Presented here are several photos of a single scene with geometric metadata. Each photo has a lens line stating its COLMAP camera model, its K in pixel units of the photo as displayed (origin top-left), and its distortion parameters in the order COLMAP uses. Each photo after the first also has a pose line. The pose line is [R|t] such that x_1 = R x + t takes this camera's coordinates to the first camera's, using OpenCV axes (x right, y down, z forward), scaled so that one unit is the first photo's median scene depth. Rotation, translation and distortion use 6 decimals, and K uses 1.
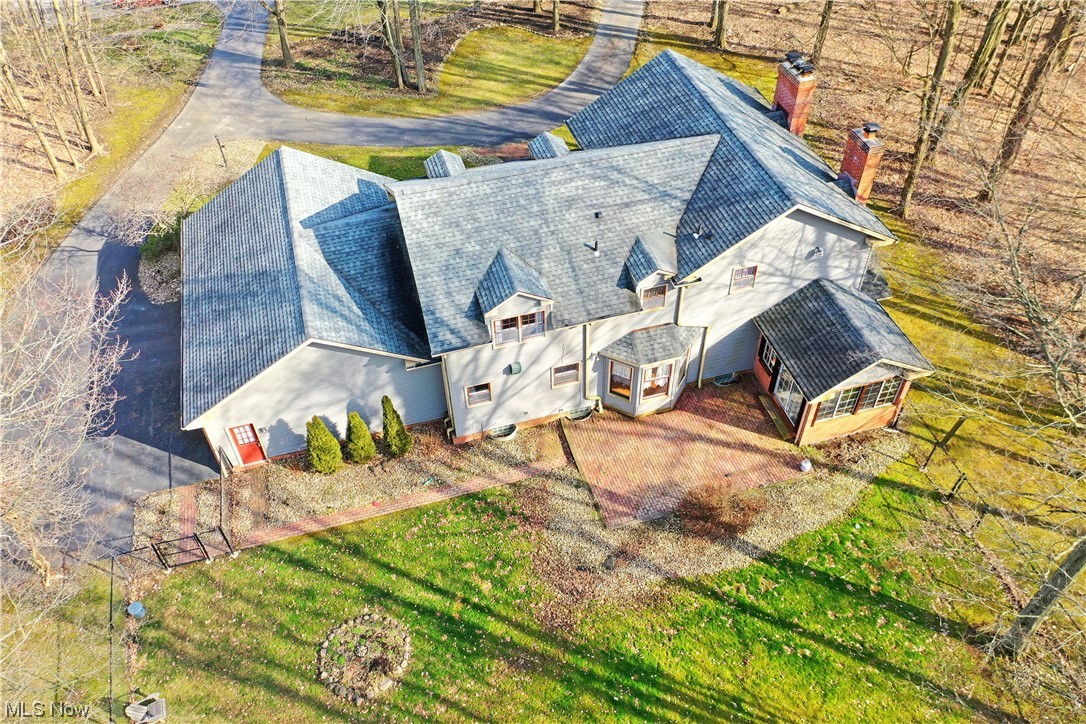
lens RADIAL K [[867.4, 0, 543.6], [0, 867.4, 364.6], [0, 0, 1]] dist [0.023101, -0.001019]
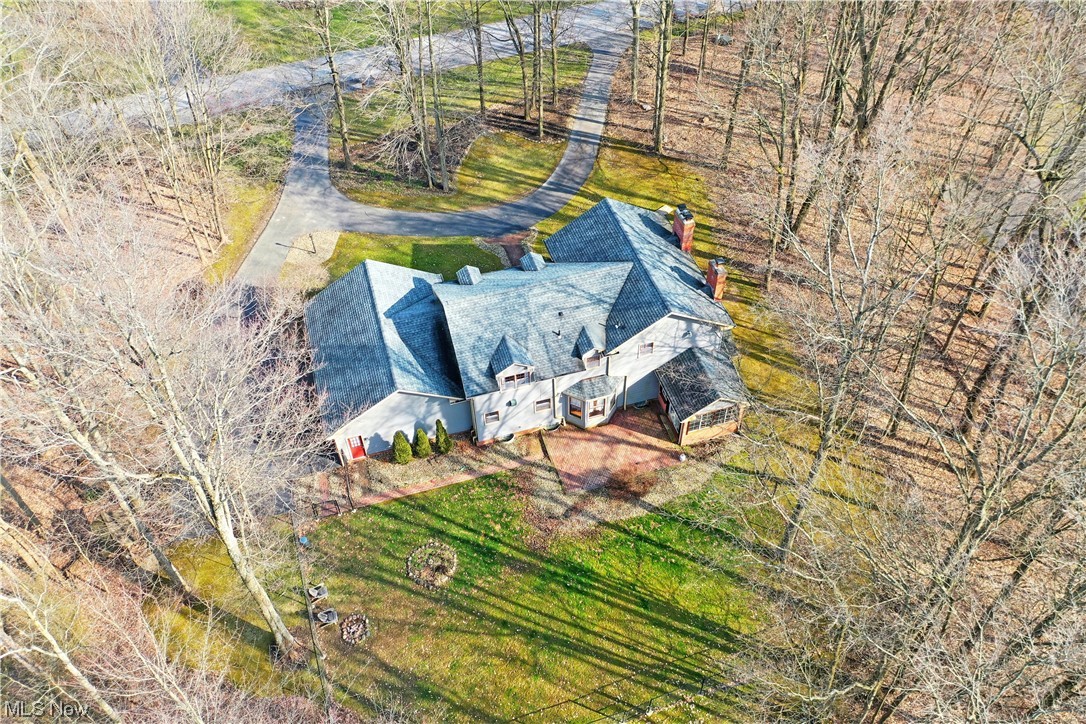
lens RADIAL K [[867.4, 0, 544.5], [0, 867.4, 361.4], [0, 0, 1]] dist [0.023101, -0.001019]
pose [[0.999972, -0.006262, 0.003985, 0.022884], [0.006150, 0.999601, 0.027580, -0.122778], [-0.004156, -0.027555, 0.999612, -0.707693]]
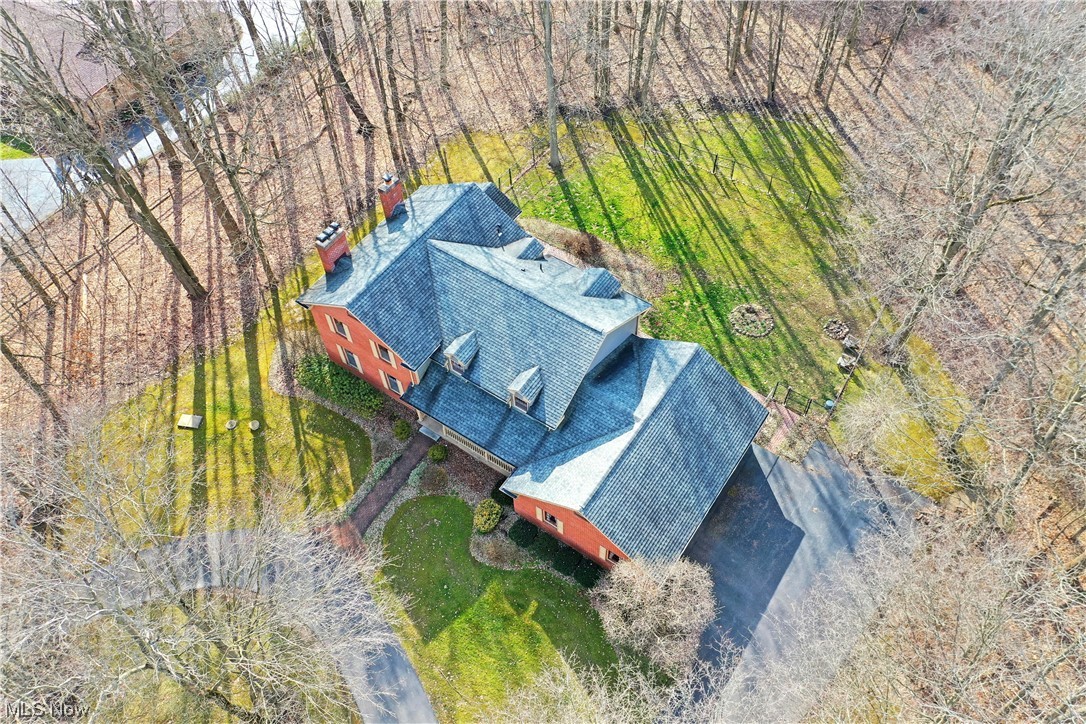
lens RADIAL K [[867.4, 0, 543.4], [0, 867.4, 359.0], [0, 0, 1]] dist [0.023101, -0.001019]
pose [[-0.631406, -0.609831, 0.478991, -0.819884], [0.578183, 0.041390, 0.814857, -1.433150], [-0.516750, 0.791450, 0.326460, 0.569385]]
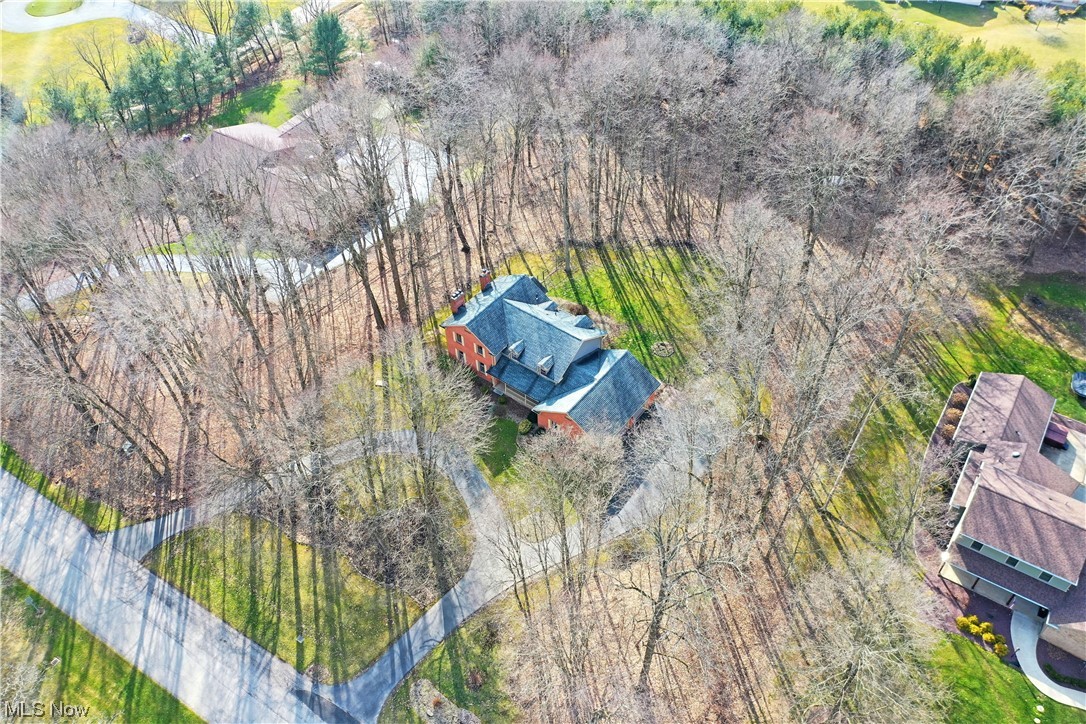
lens RADIAL K [[867.4, 0, 544.7], [0, 867.4, 362.8], [0, 0, 1]] dist [0.023101, -0.001019]
pose [[-0.589565, -0.559474, 0.582582, -1.989941], [0.599151, 0.180794, 0.779956, -2.755827], [-0.541692, 0.808890, 0.228619, 0.367901]]
